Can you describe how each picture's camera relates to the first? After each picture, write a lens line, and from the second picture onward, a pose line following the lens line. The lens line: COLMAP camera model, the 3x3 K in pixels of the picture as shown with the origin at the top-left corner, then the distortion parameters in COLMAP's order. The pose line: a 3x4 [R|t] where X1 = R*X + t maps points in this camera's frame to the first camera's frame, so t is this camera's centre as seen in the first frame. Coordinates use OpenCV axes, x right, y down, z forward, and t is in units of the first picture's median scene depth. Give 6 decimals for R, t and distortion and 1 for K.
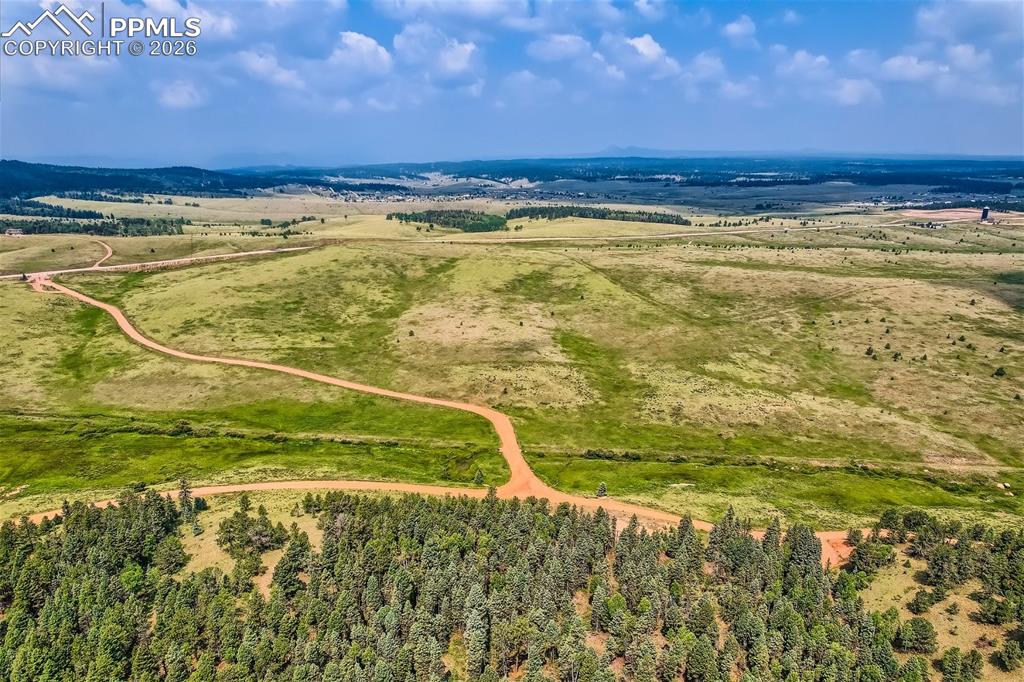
lens RADIAL K [[668.6, 0, 531.9], [0, 668.6, 338.8], [0, 0, 1]] dist [-0.080954, 0.068127]
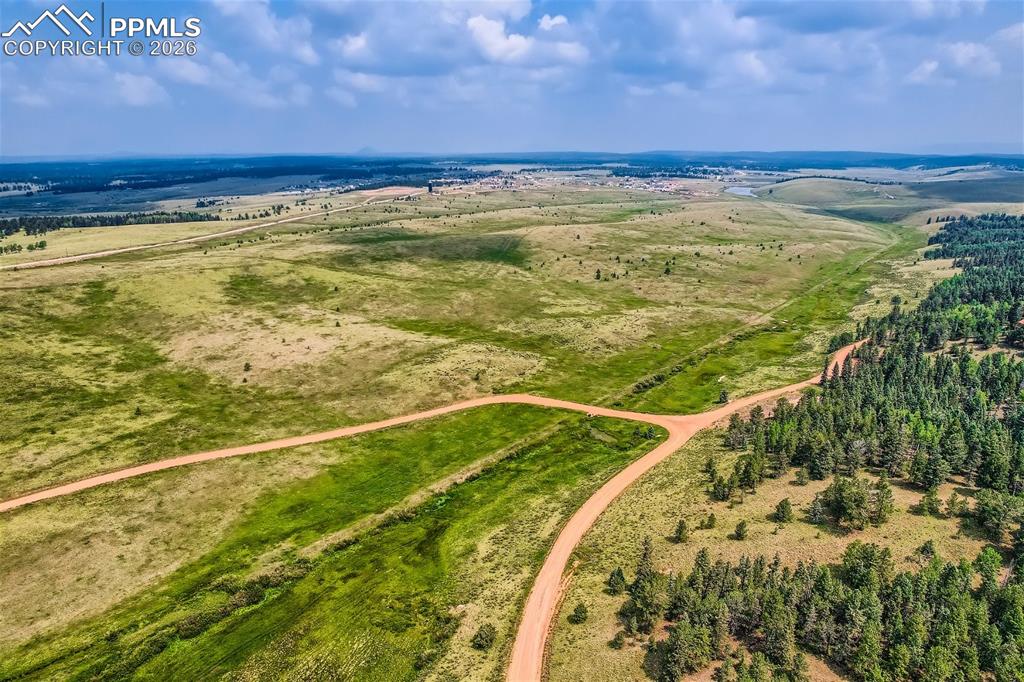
lens RADIAL K [[668.6, 0, 531.9], [0, 668.6, 338.8], [0, 0, 1]] dist [-0.080954, 0.068127]
pose [[0.560870, -0.237085, 0.793231, -0.764563], [0.240930, 0.963393, 0.117589, -0.064967], [-0.792072, 0.125161, 0.597459, 0.458408]]
